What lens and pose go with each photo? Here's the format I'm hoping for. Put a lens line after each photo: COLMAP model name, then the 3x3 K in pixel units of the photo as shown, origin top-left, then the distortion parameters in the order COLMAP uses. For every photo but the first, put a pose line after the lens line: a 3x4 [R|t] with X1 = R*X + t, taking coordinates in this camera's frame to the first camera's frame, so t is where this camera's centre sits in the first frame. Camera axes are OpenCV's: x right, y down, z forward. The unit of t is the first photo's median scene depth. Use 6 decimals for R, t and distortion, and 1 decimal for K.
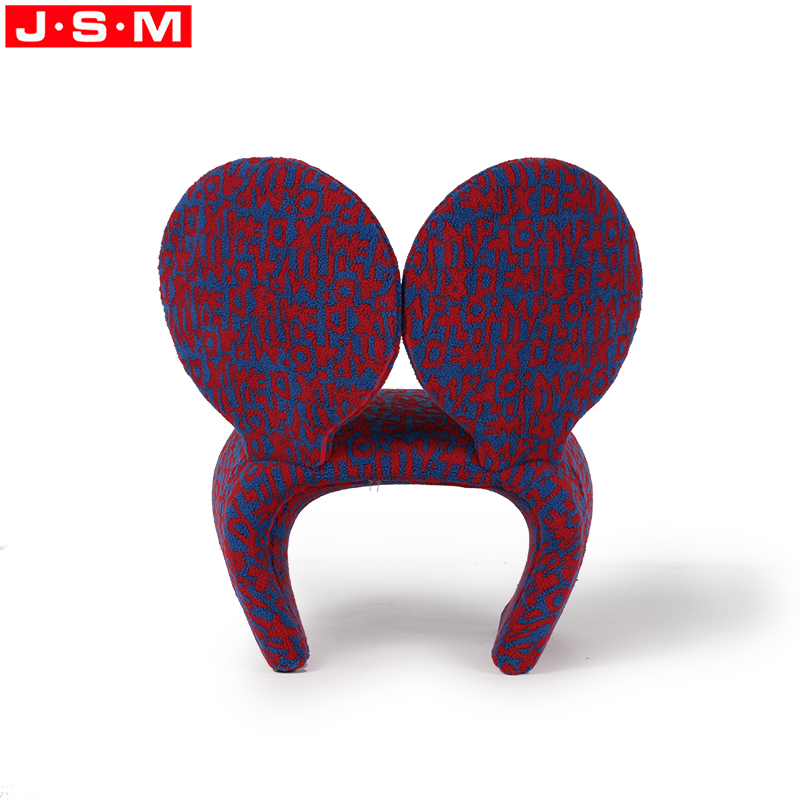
lens RADIAL K [[2935.9, 0, 400.0], [0, 2935.9, 400.0], [0, 0, 1]] dist [0.042962, -2.513355]
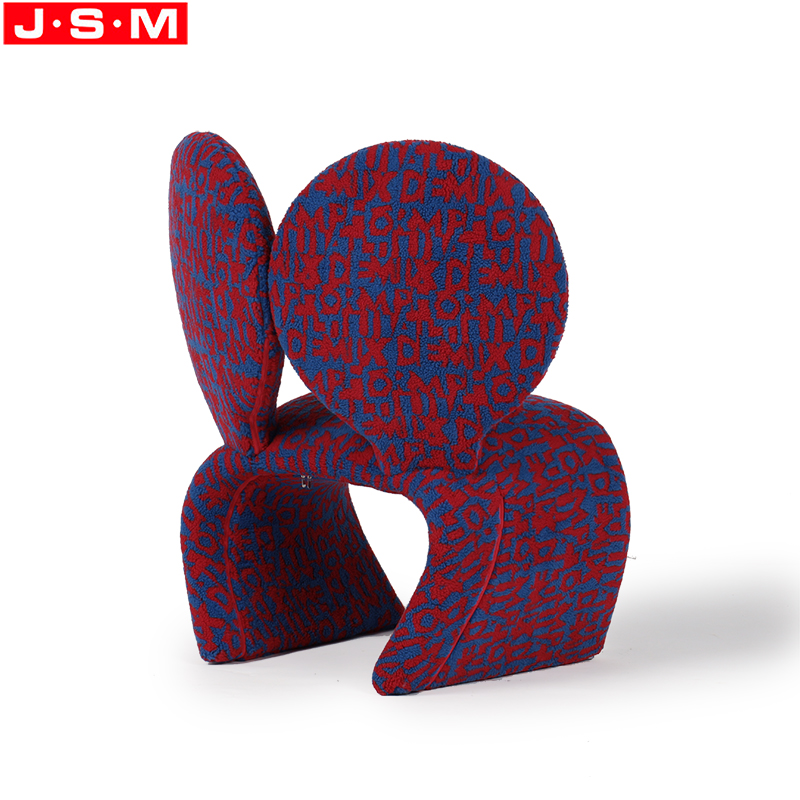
lens RADIAL K [[2935.9, 0, 400.0], [0, 2935.9, 400.0], [0, 0, 1]] dist [0.042962, -2.513355]
pose [[0.834087, 0.073424, -0.546725, 0.554395], [-0.070155, 0.997174, 0.026890, -0.025488], [0.547154, 0.015927, 0.836881, 0.225953]]
